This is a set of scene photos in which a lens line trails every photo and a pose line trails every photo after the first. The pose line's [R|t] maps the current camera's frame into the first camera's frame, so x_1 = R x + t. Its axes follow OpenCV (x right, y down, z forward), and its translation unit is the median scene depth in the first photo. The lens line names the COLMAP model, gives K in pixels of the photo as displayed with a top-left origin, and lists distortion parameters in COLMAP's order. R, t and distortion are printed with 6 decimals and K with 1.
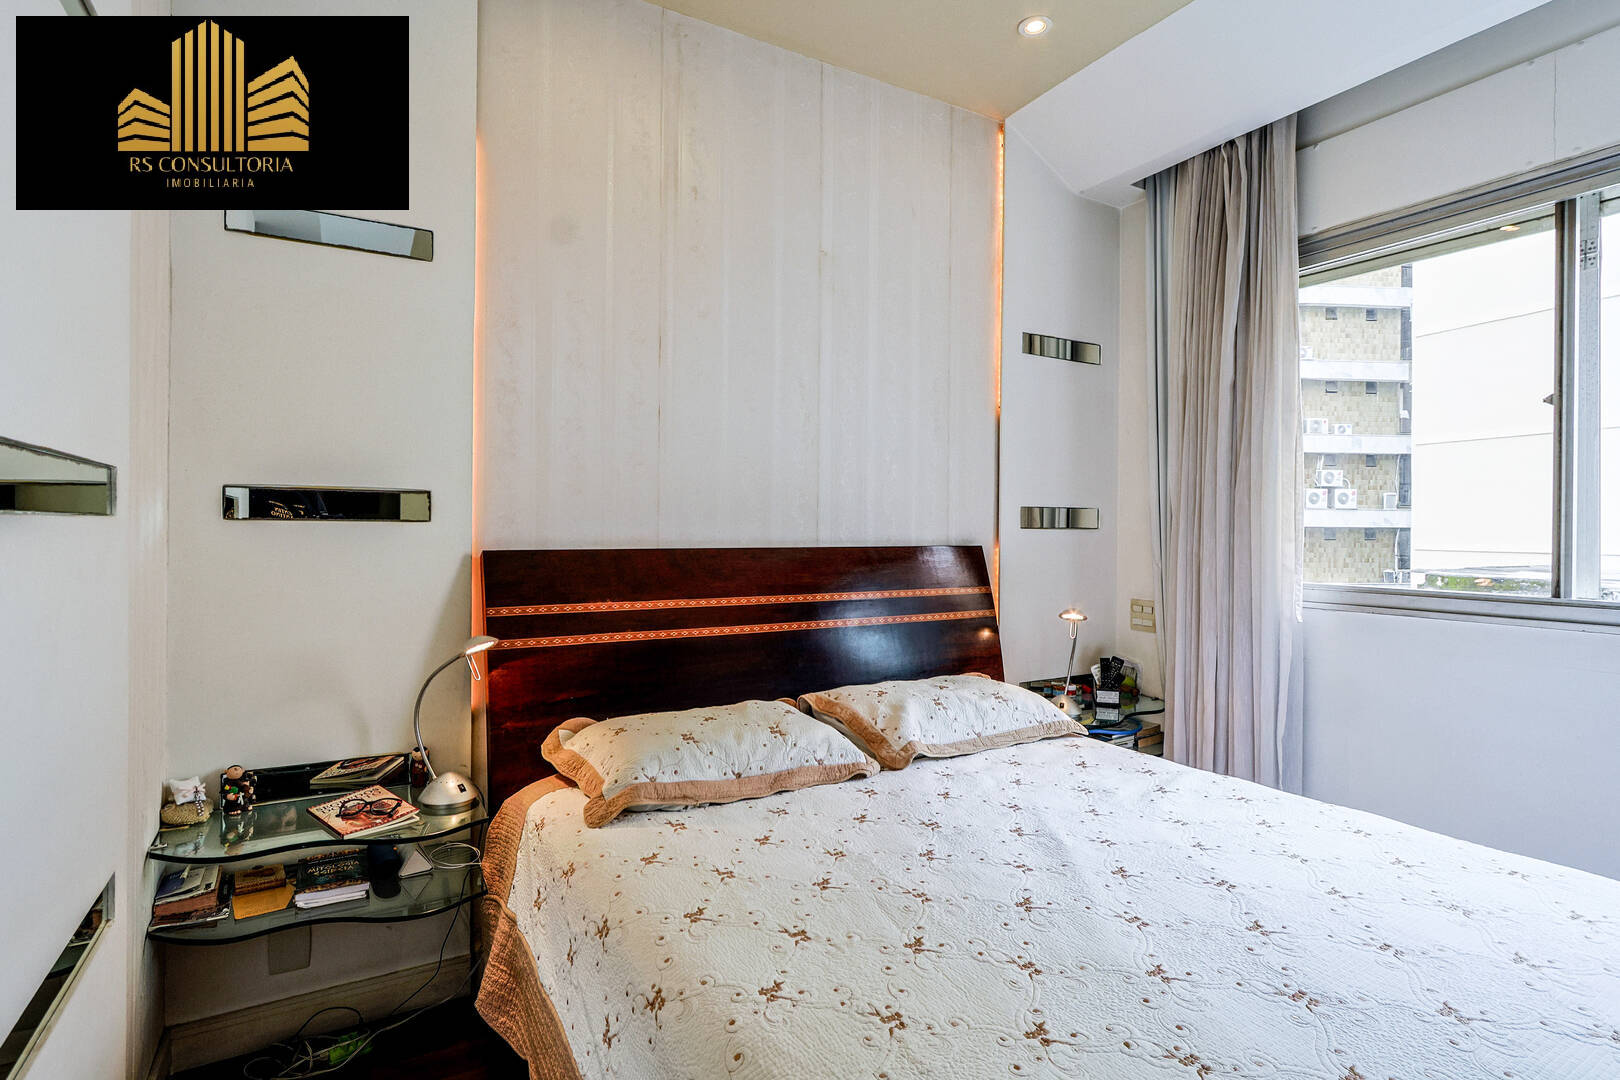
lens RADIAL K [[836.0, 0, 810.0], [0, 836.0, 530.9], [0, 0, 1]] dist [-0.010287, 0.004468]
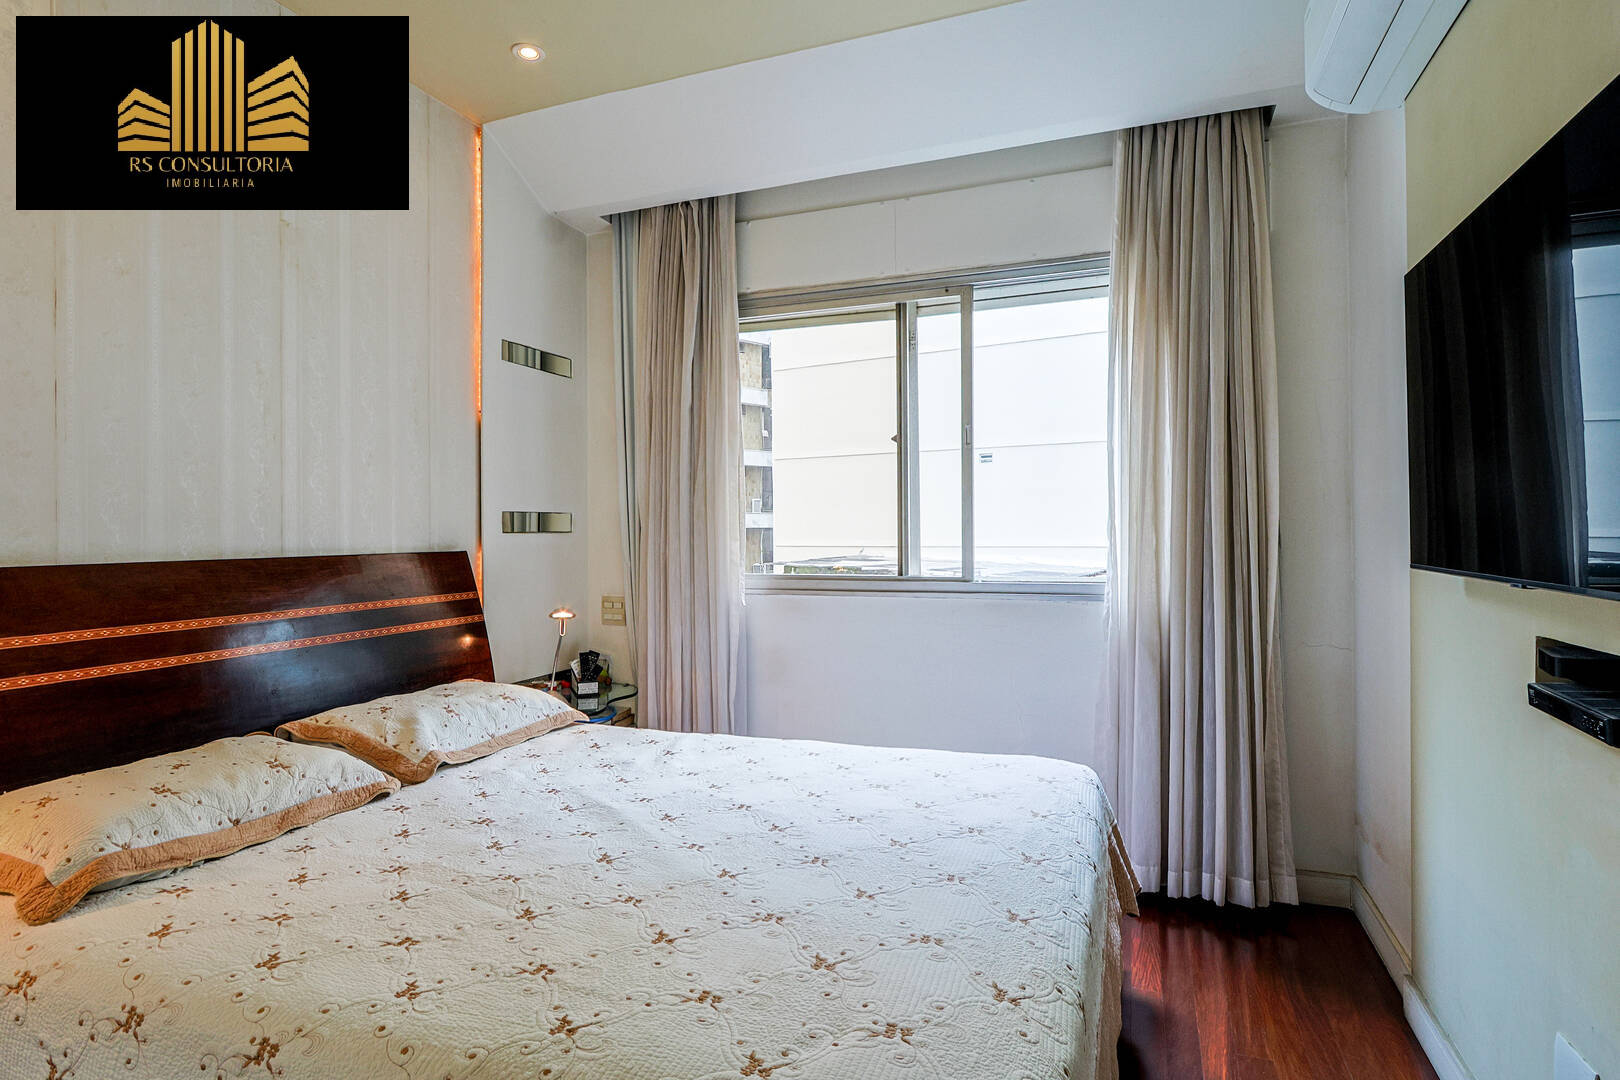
lens RADIAL K [[836.0, 0, 838.1], [0, 836.0, 526.8], [0, 0, 1]] dist [-0.010287, 0.004468]
pose [[0.766773, -0.009125, 0.641854, -0.119559], [0.015105, 0.999879, -0.003830, -0.000347], [-0.641741, 0.012632, 0.766817, -0.048839]]
